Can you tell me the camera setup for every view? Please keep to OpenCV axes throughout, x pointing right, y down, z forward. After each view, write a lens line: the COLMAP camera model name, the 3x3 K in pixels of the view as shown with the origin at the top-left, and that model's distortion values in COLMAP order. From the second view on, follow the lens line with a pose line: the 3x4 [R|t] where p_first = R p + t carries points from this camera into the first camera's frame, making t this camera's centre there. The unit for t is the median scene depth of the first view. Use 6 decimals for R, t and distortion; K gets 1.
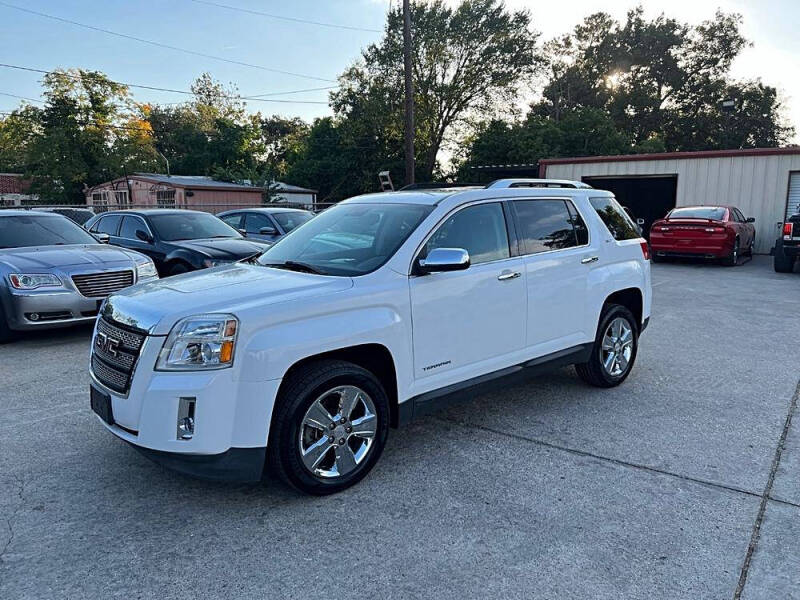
lens RADIAL K [[600.8, 0, 404.6], [0, 600.8, 303.3], [0, 0, 1]] dist [0.052044, -0.058282]
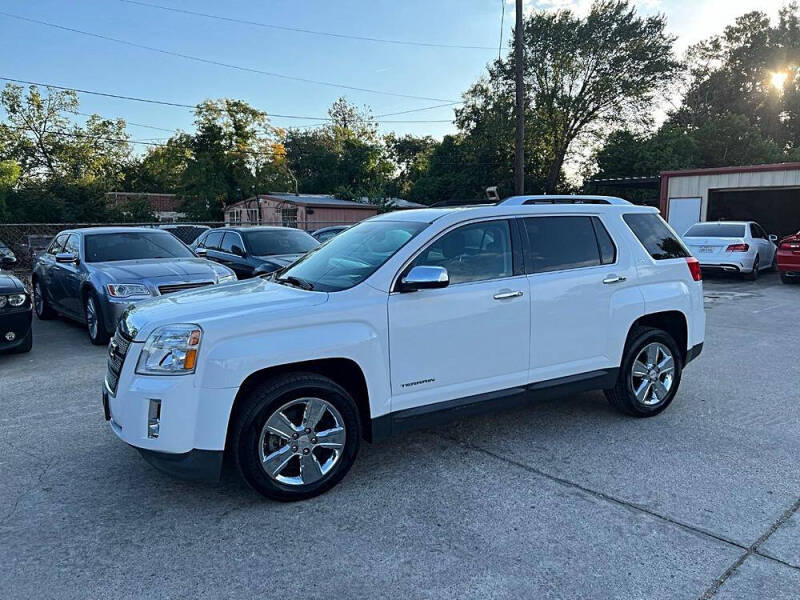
lens RADIAL K [[600.8, 0, 409.2], [0, 600.8, 308.2], [0, 0, 1]] dist [0.052044, -0.058282]
pose [[0.977803, 0.026778, -0.207809, 0.187743], [-0.030324, 0.999444, -0.013898, -0.005036], [0.207321, 0.019891, 0.978071, 0.011977]]
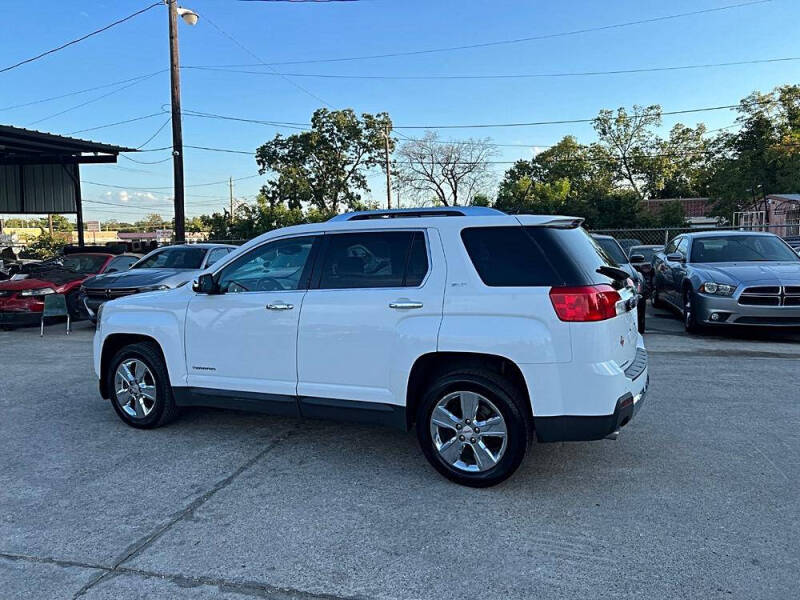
lens RADIAL K [[600.8, 0, 396.5], [0, 600.8, 295.8], [0, 0, 1]] dist [0.052044, -0.058282]
pose [[0.373010, 0.089275, -0.923522, 1.037539], [-0.129477, 0.990629, 0.043467, -0.117117], [0.918749, 0.103361, 0.381074, 0.671335]]
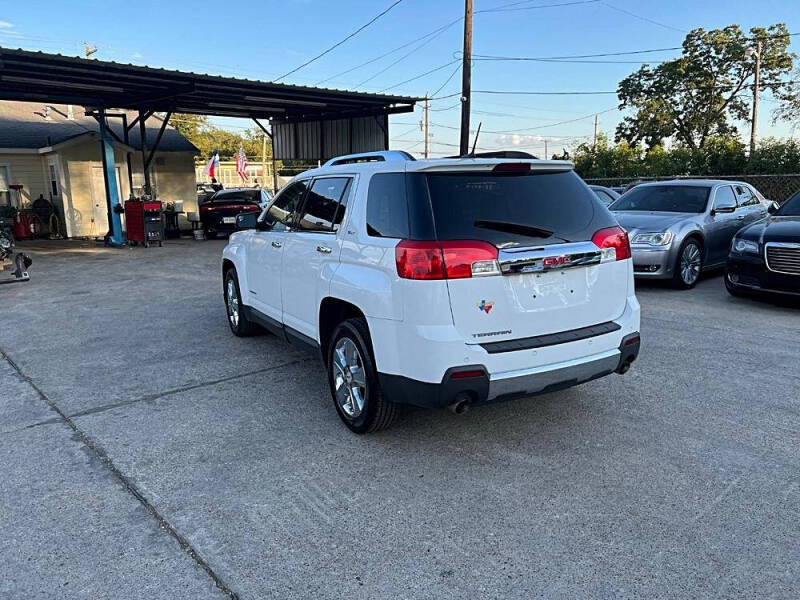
lens RADIAL K [[600.8, 0, 406.5], [0, 600.8, 290.7], [0, 0, 1]] dist [0.052044, -0.058282]
pose [[-0.208789, 0.179513, -0.961344, 1.092031], [-0.137775, 0.967806, 0.210642, -0.207627], [0.968207, 0.176429, -0.177335, 1.258616]]
